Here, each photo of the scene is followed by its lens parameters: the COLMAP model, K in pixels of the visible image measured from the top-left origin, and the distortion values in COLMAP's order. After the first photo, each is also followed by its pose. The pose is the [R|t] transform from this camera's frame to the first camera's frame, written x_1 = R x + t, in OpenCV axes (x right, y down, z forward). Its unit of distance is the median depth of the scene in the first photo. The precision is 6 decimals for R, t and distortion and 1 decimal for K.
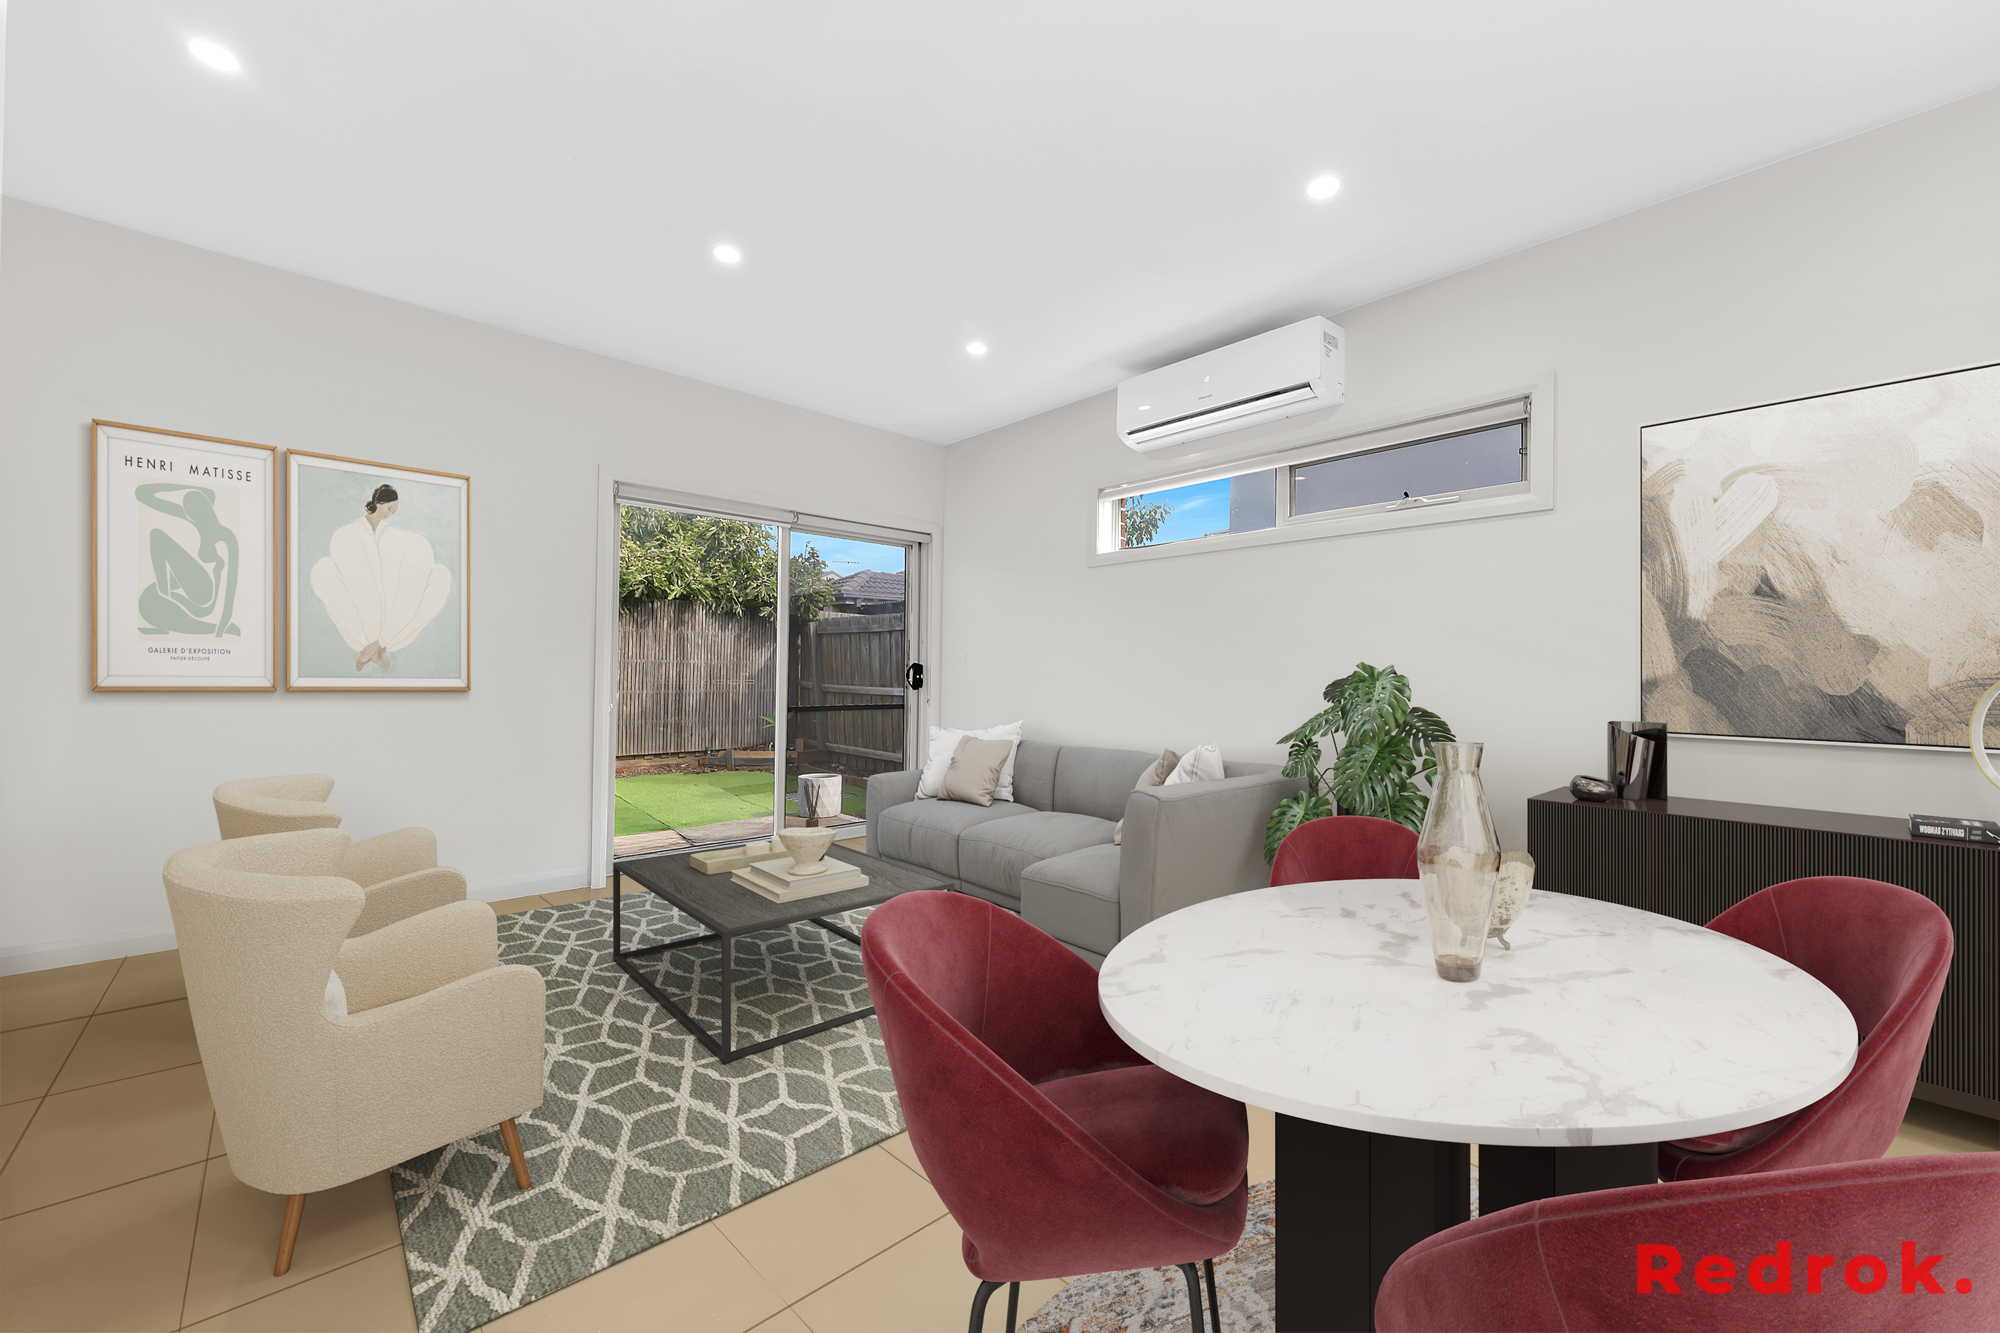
lens RADIAL K [[770.0, 0, 1010.6], [0, 770.0, 667.7], [0, 0, 1]] dist [-0.000867, -0.000073]
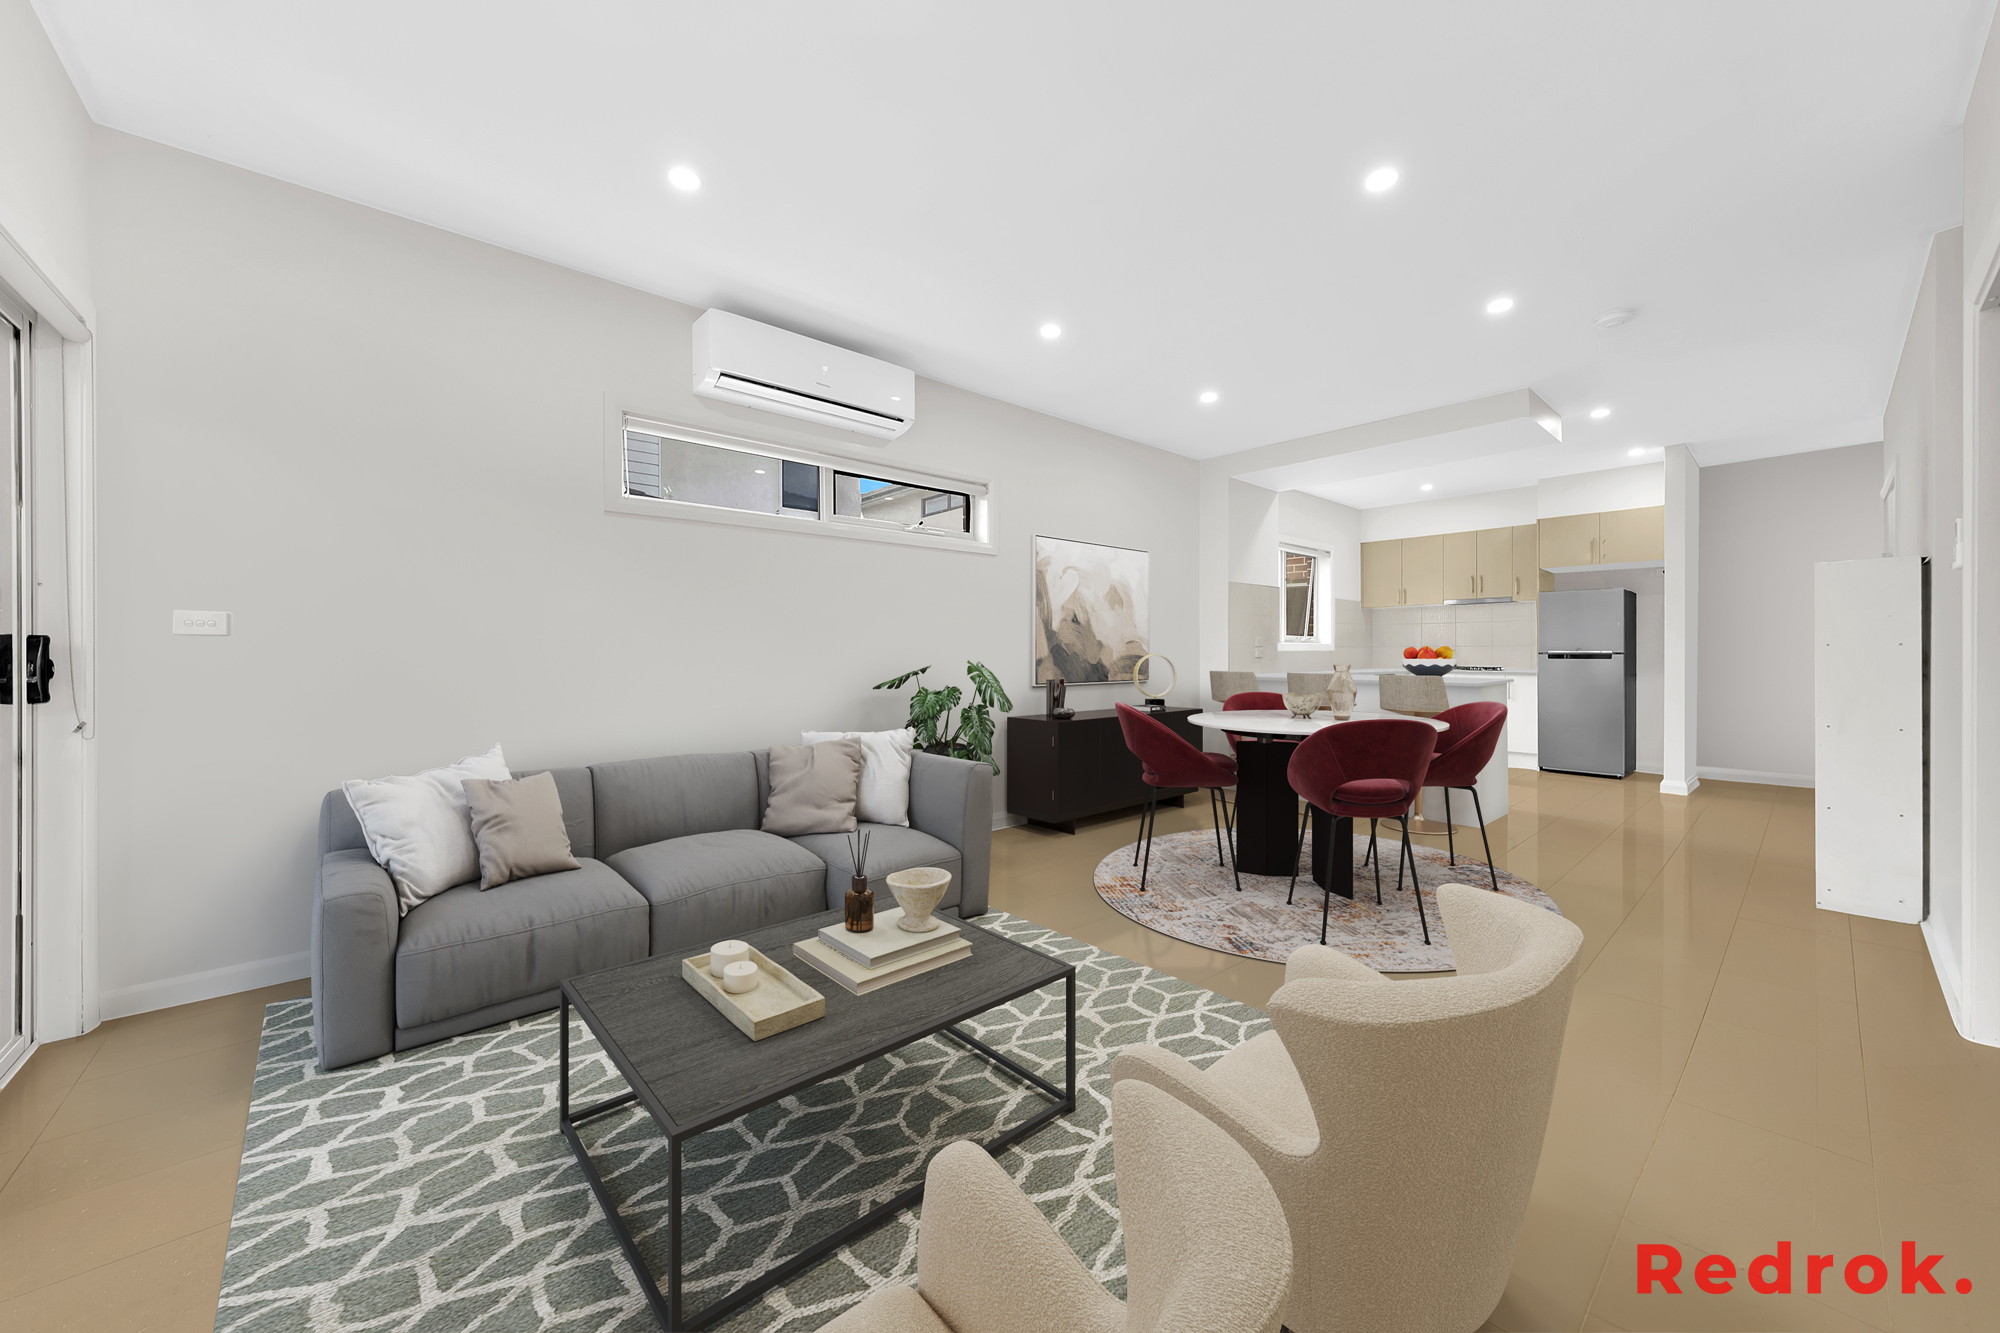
lens RADIAL K [[770.0, 0, 1010.8], [0, 770.0, 657.5], [0, 0, 1]] dist [-0.000867, -0.000073]
pose [[-0.008093, -0.020724, 0.999752, -1.362232], [-0.002173, 0.999783, 0.020707, -0.034752], [-0.999965, -0.002005, -0.008136, 1.209722]]
